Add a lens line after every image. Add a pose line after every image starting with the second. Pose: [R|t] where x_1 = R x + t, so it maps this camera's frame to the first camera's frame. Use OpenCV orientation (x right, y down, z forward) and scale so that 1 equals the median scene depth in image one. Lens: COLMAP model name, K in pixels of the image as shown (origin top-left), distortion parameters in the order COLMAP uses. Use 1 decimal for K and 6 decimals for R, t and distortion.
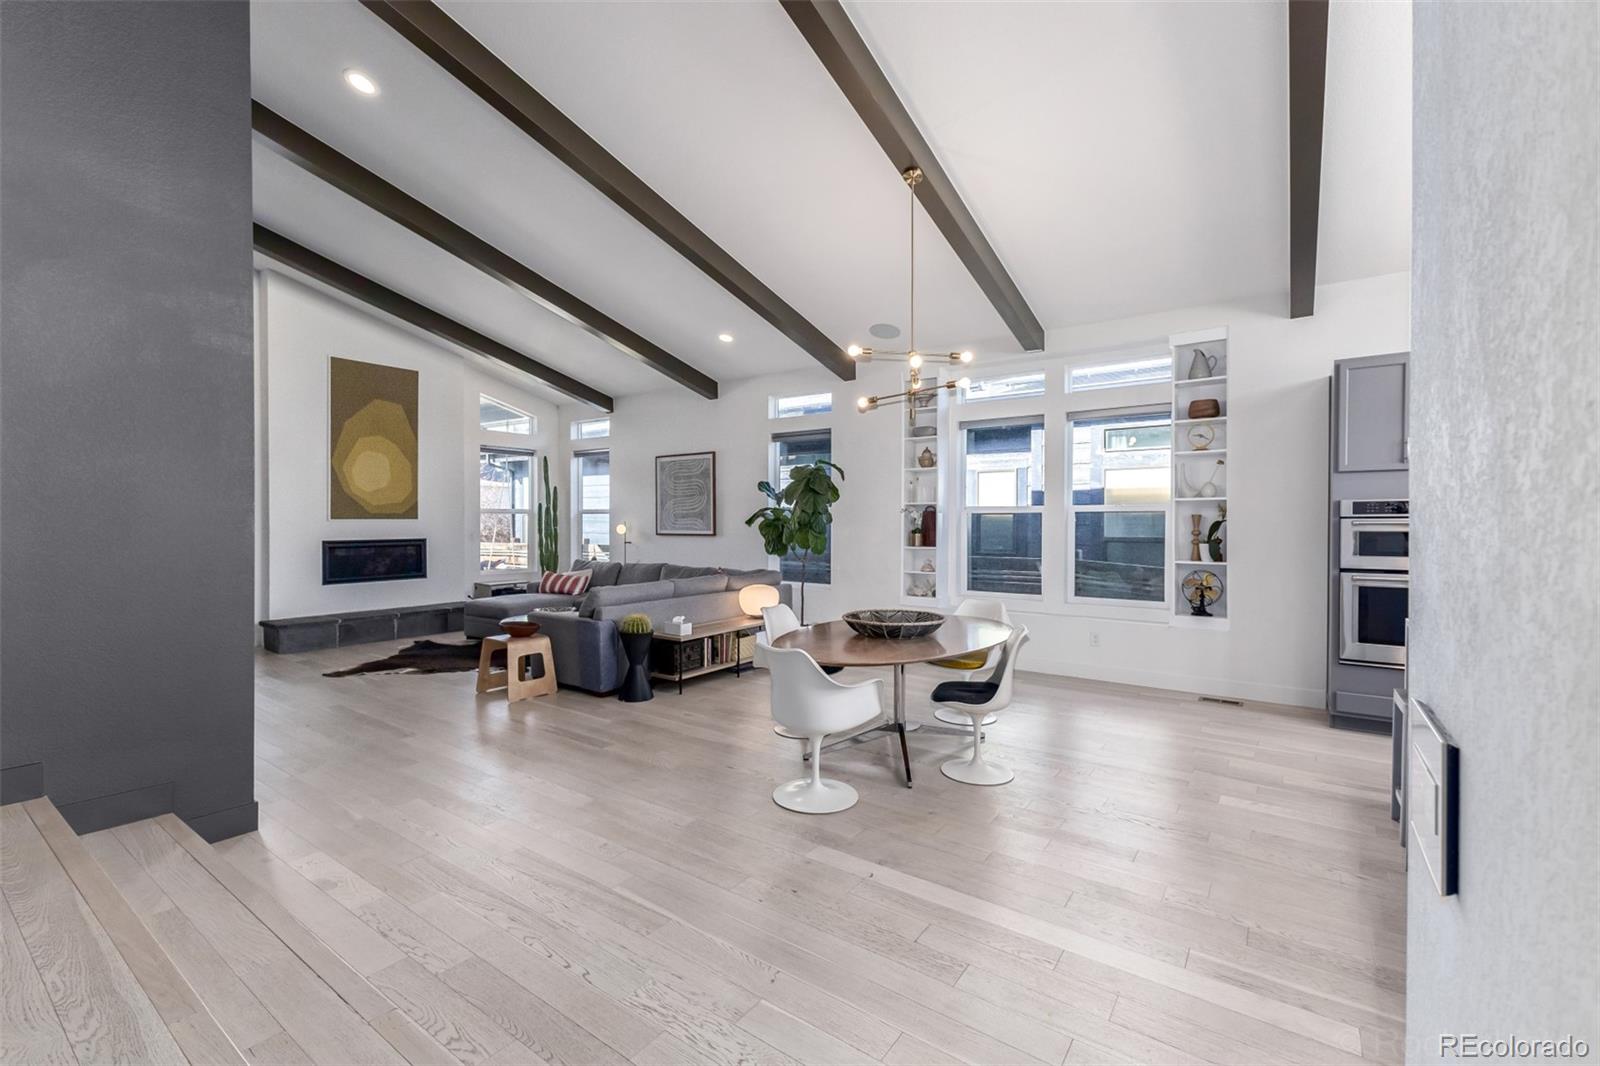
lens RADIAL K [[680.2, 0, 807.1], [0, 680.2, 531.3], [0, 0, 1]] dist [0.005235, -0.000445]
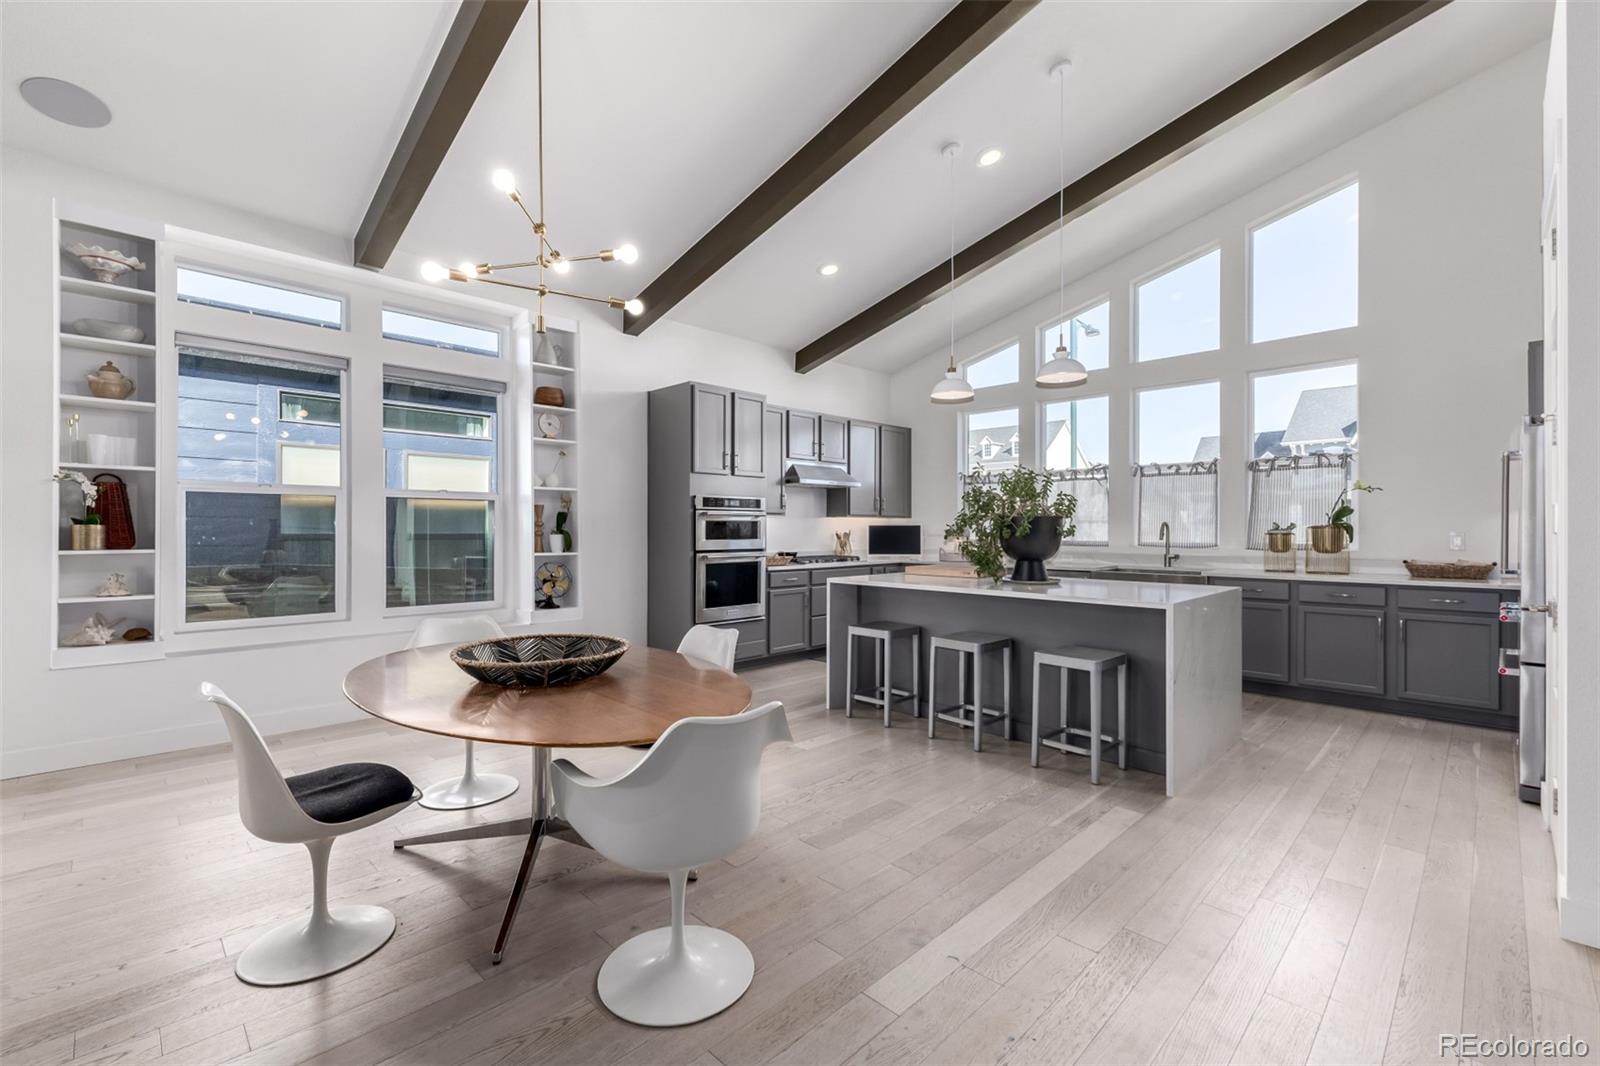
lens RADIAL K [[680.2, 0, 783.5], [0, 680.2, 530.6], [0, 0, 1]] dist [0.005235, -0.000445]
pose [[0.177982, -0.000019, 0.984034, -0.302105], [0.011394, 0.999933, -0.002042, 0.017416], [-0.983968, 0.011576, 0.177970, 0.470698]]
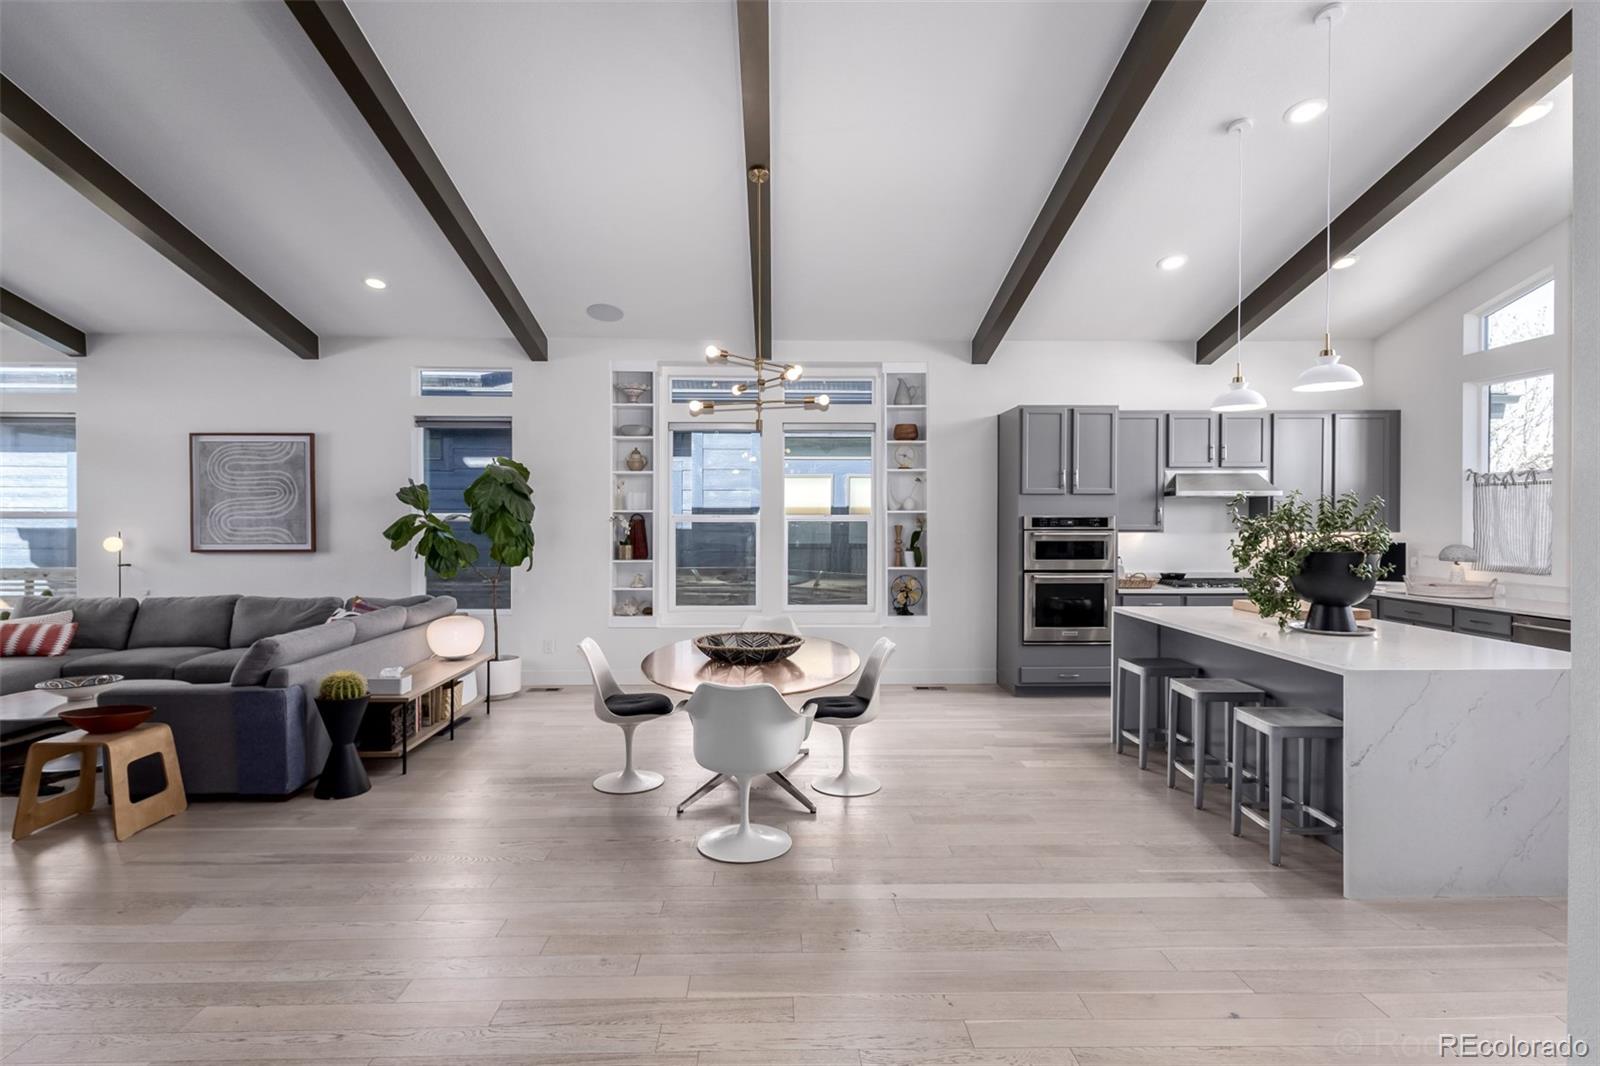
lens RADIAL K [[781.4, 0, 793.6], [0, 781.4, 532.3], [0, 0, 1]] dist [0.002392, 0.001137]
pose [[0.801102, -0.009284, 0.598455, -0.324677], [0.008292, 0.999956, 0.004413, -0.019295], [-0.598470, 0.001427, 0.801144, 0.069514]]
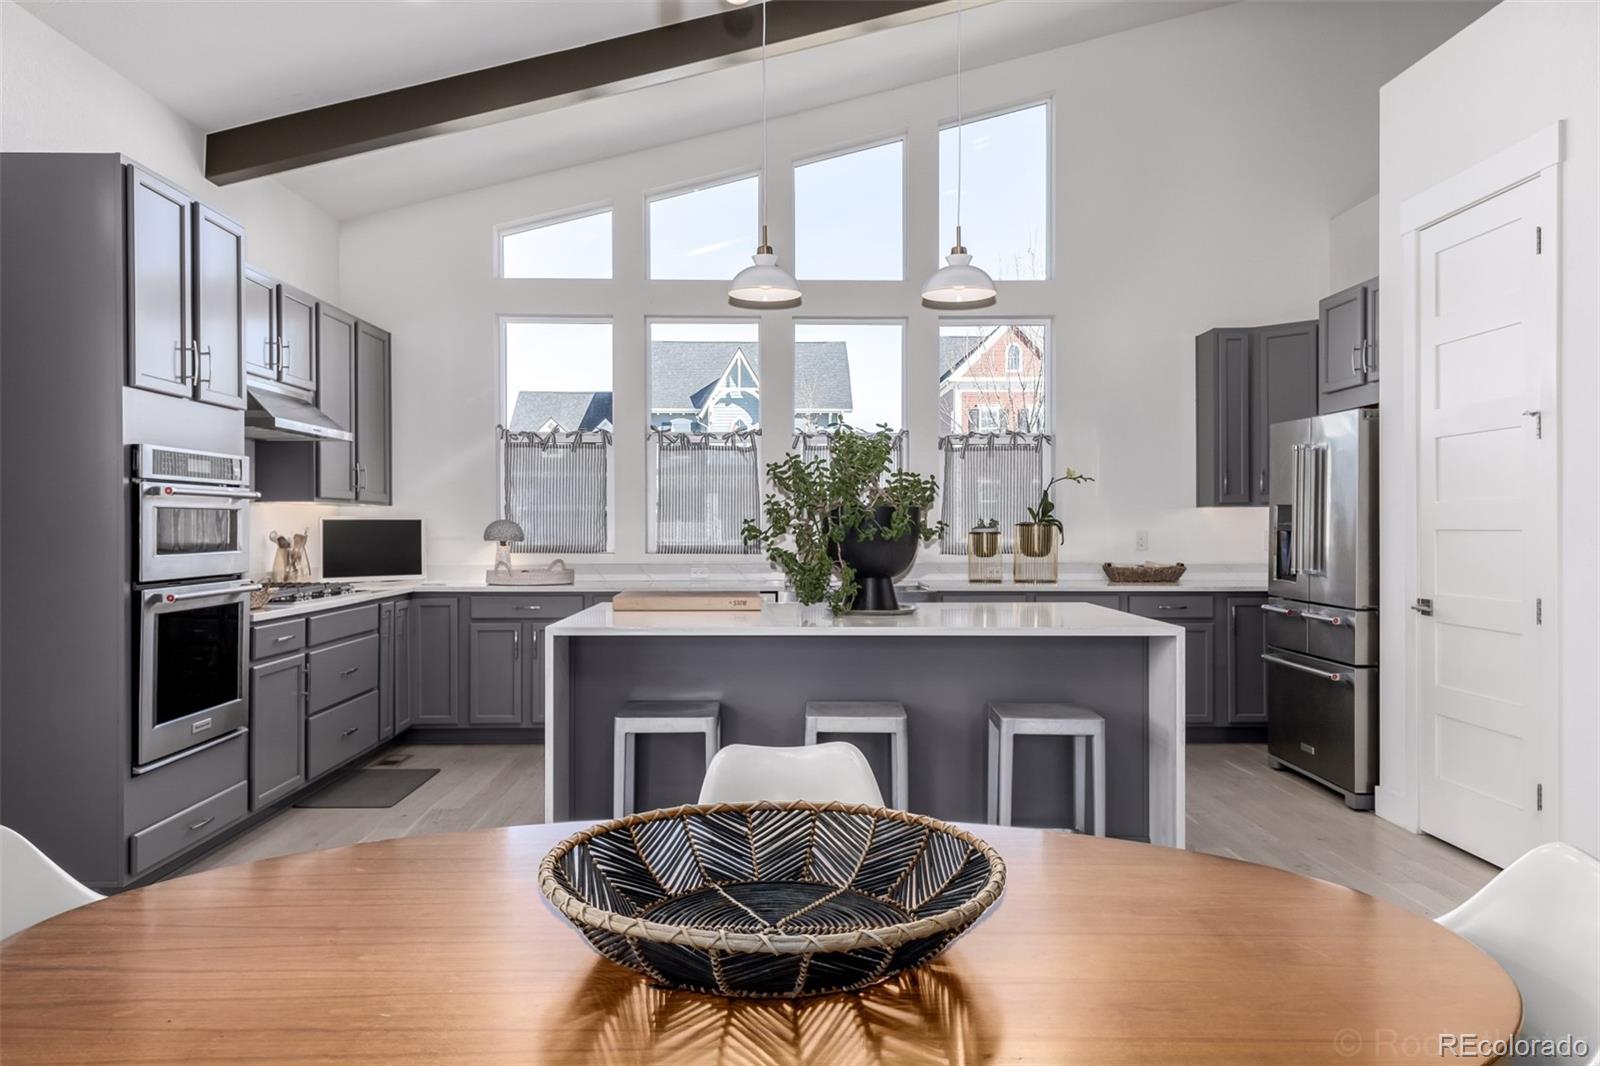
lens RADIAL K [[1136.6, 0, 787.1], [0, 1136.6, 526.9], [0, 0, 1]] dist [-0.001150, 0.004444]
pose [[-0.590577, 0.001859, 0.806979, -0.117626], [0.011674, 0.999912, 0.006240, 0.011712], [-0.806897, 0.013105, -0.590547, 0.833425]]
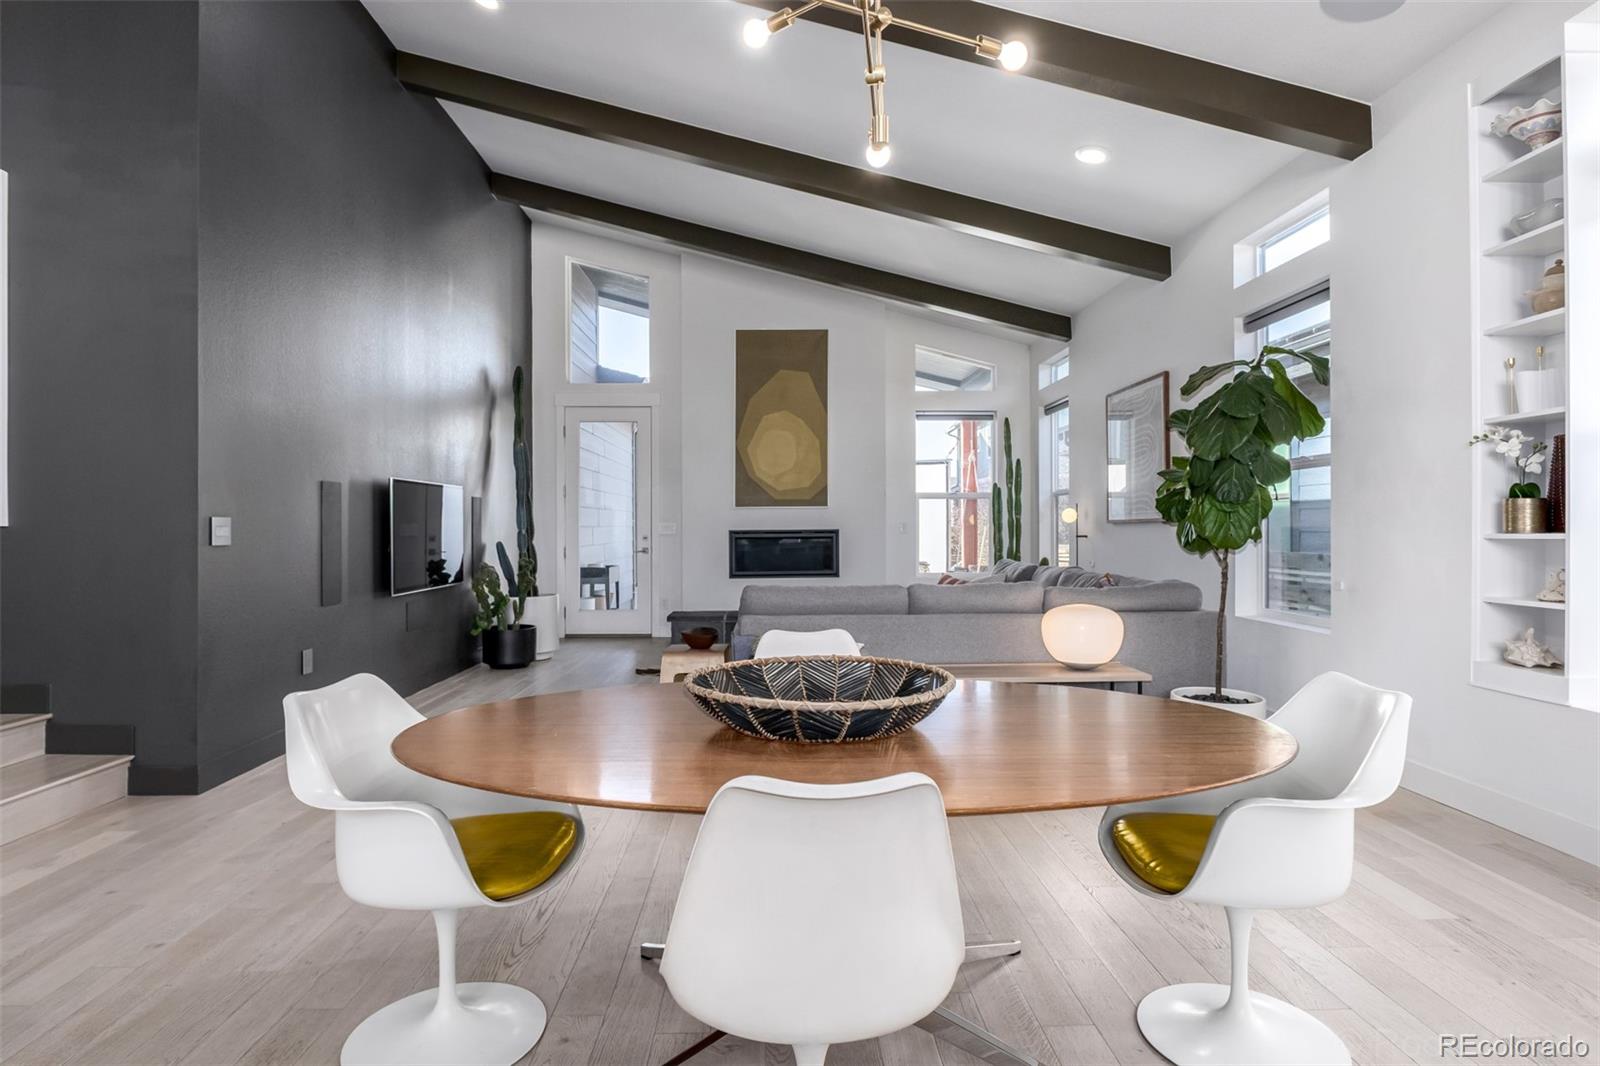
lens RADIAL K [[858.0, 0, 797.1], [0, 858.0, 533.6], [0, 0, 1]] dist [-0.002341, -0.001364]
pose [[0.602391, -0.001529, -0.798200, 0.354068], [-0.006021, 0.999961, -0.006460, 0.033091], [0.798178, 0.008697, 0.602358, 0.484437]]
